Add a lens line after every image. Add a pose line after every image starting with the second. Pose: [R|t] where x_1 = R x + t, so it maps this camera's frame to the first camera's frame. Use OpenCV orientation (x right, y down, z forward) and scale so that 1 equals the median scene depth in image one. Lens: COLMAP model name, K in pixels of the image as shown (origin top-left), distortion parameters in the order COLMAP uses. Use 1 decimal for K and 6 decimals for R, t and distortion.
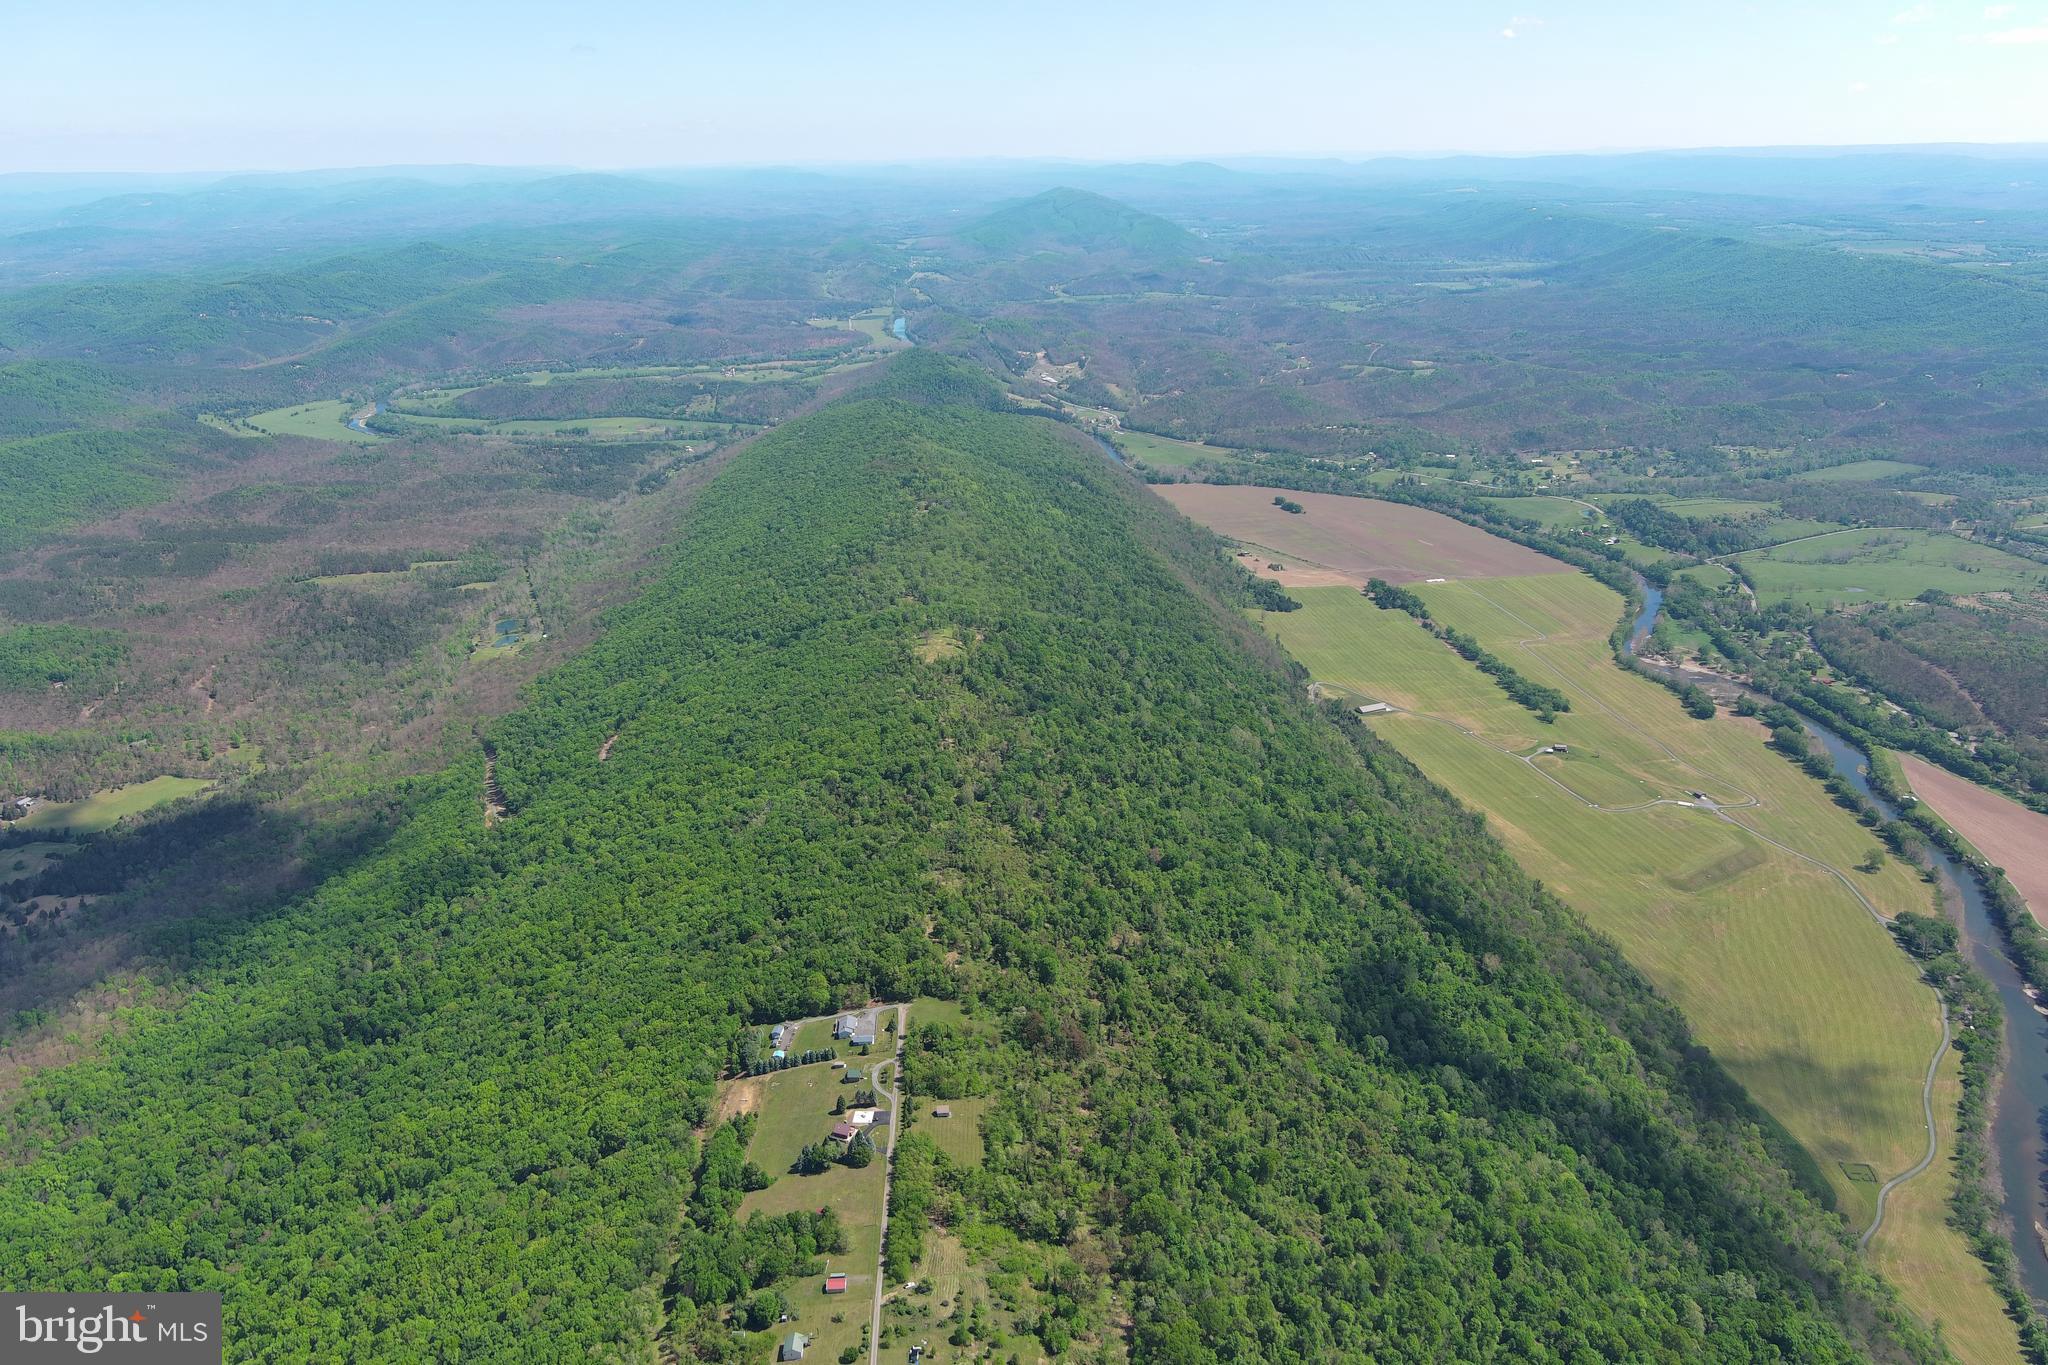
lens RADIAL K [[1586.8, 0, 1025.4], [0, 1586.8, 673.8], [0, 0, 1]] dist [0.018784, -0.009444]
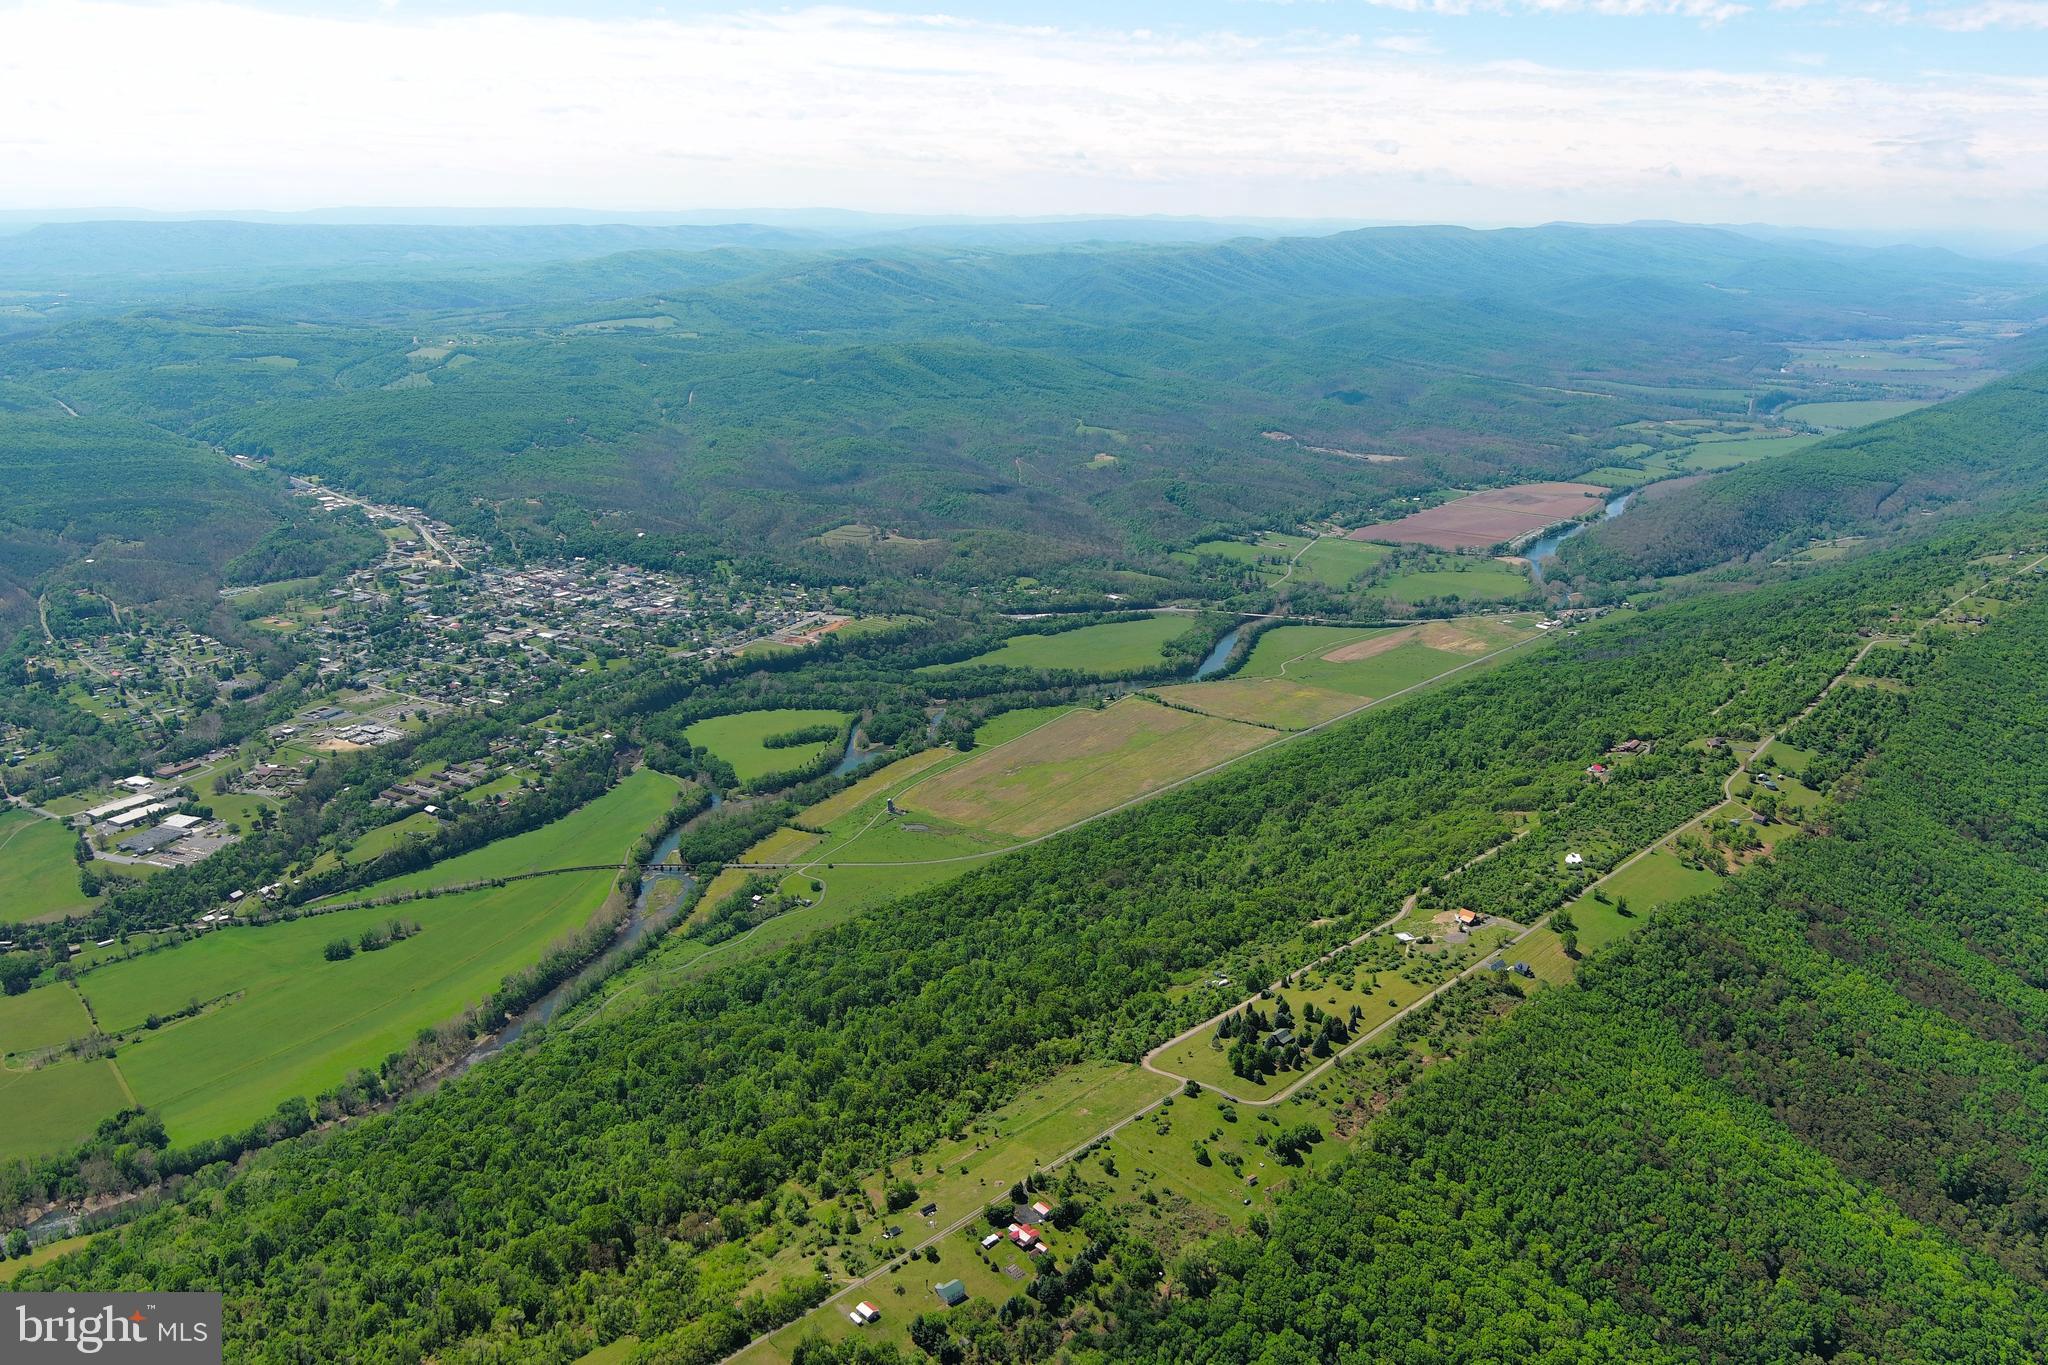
lens RADIAL K [[1587.2, 0, 1033.7], [0, 1587.2, 690.4], [0, 0, 1]] dist [0.017416, -0.007986]
pose [[-0.667472, -0.217015, 0.712310, -0.471489], [0.234633, 0.846565, 0.477781, -0.235519], [-0.706702, 0.486037, -0.514139, 0.713117]]
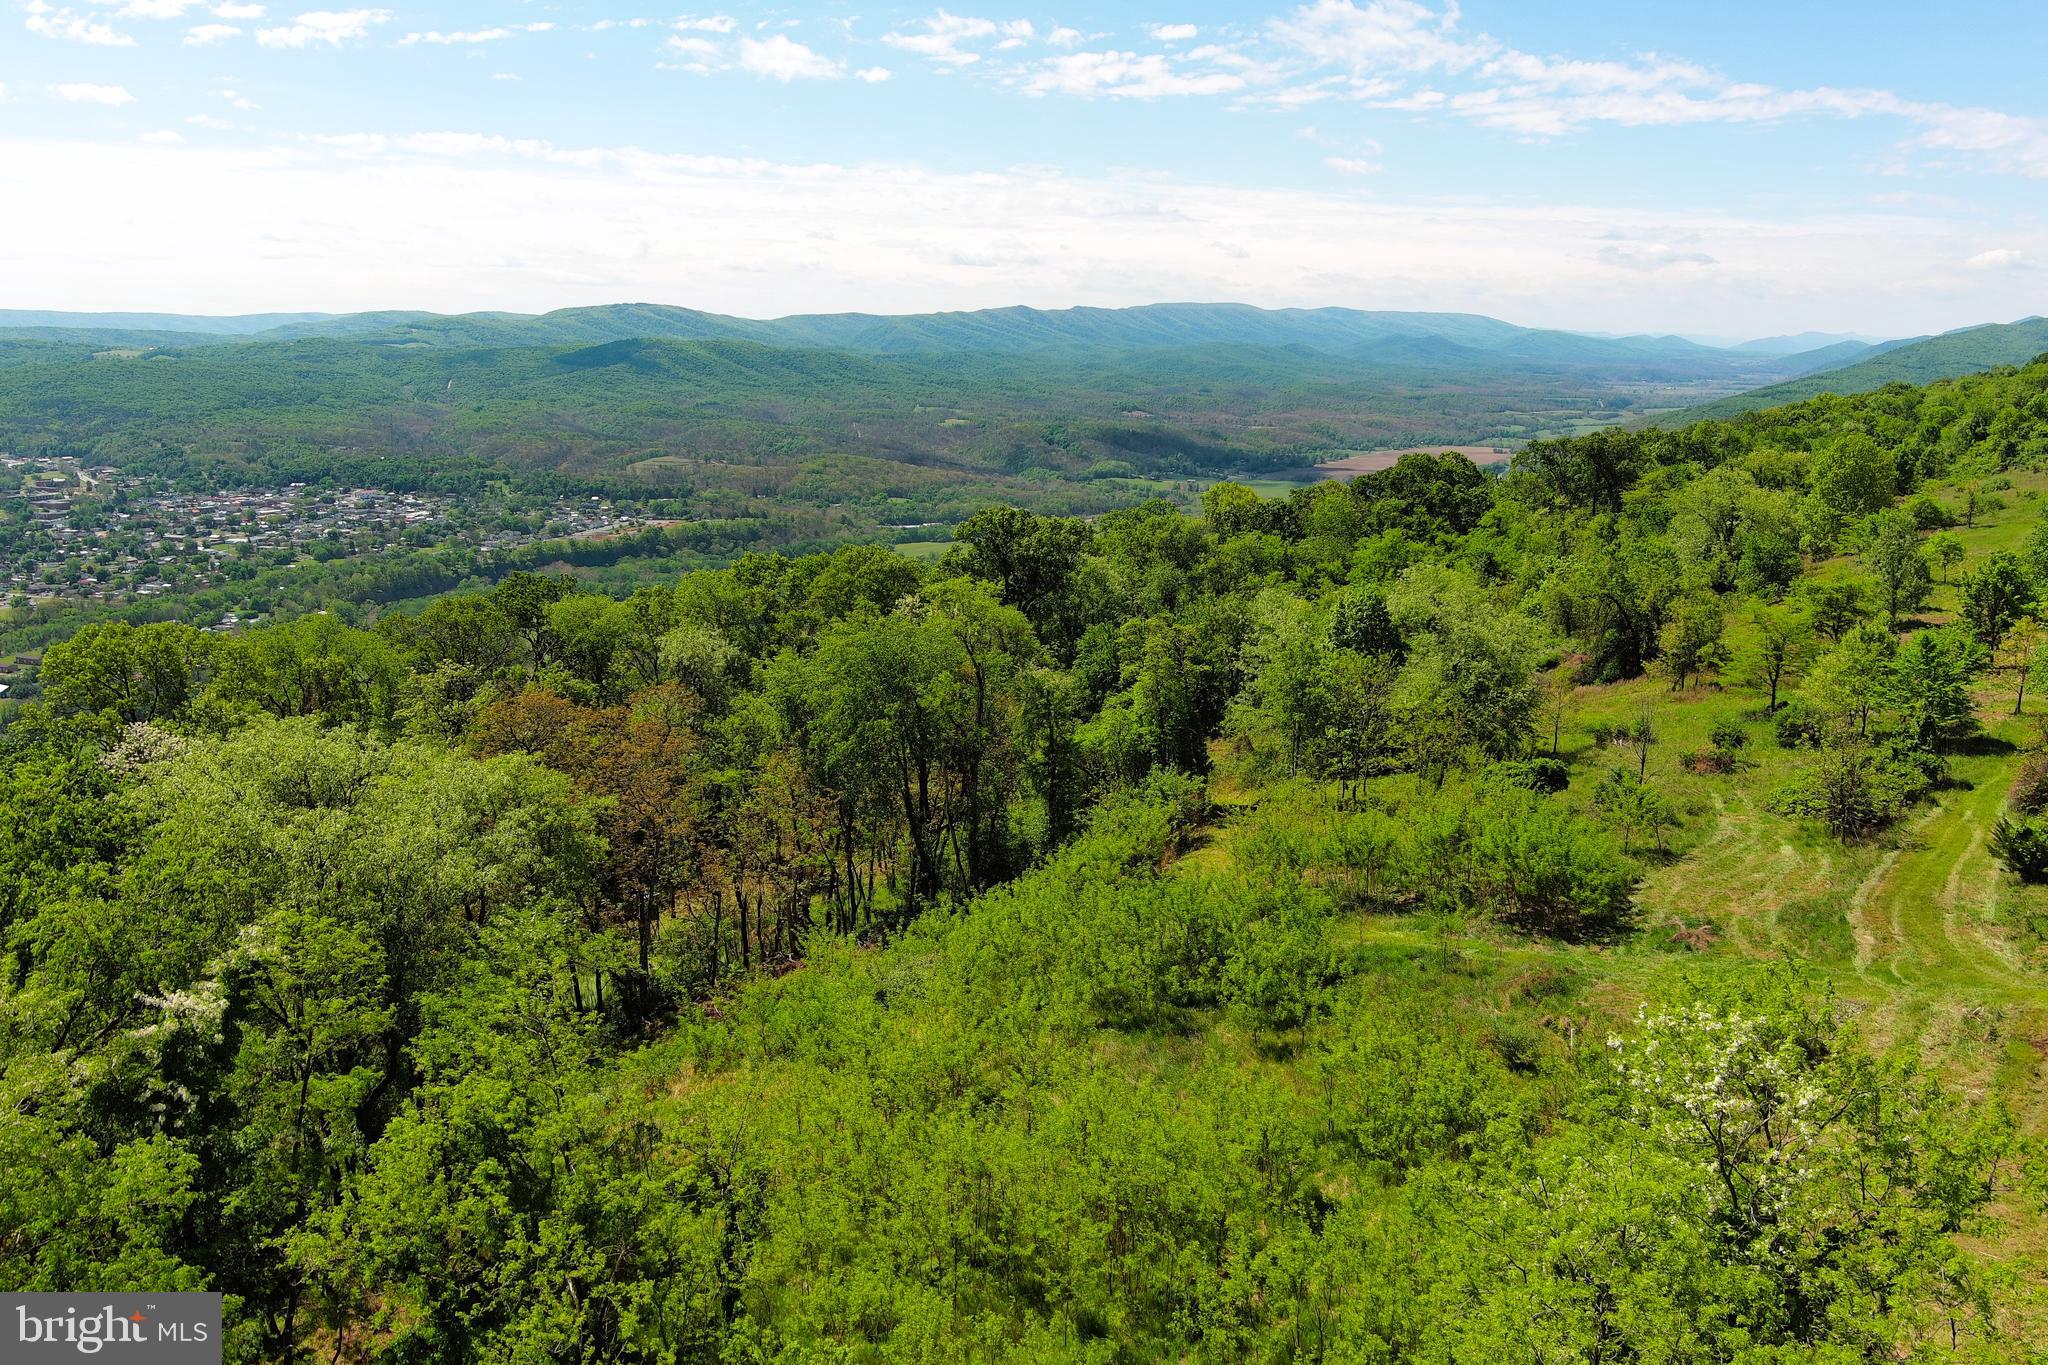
lens RADIAL K [[1587.2, 0, 1020.1], [0, 1587.2, 670.9], [0, 0, 1]] dist [0.017416, -0.007986]
pose [[-0.761804, -0.119062, 0.636772, -0.033382], [0.220104, 0.876916, 0.427285, 0.188068], [-0.609269, 0.465664, -0.641832, 0.615067]]
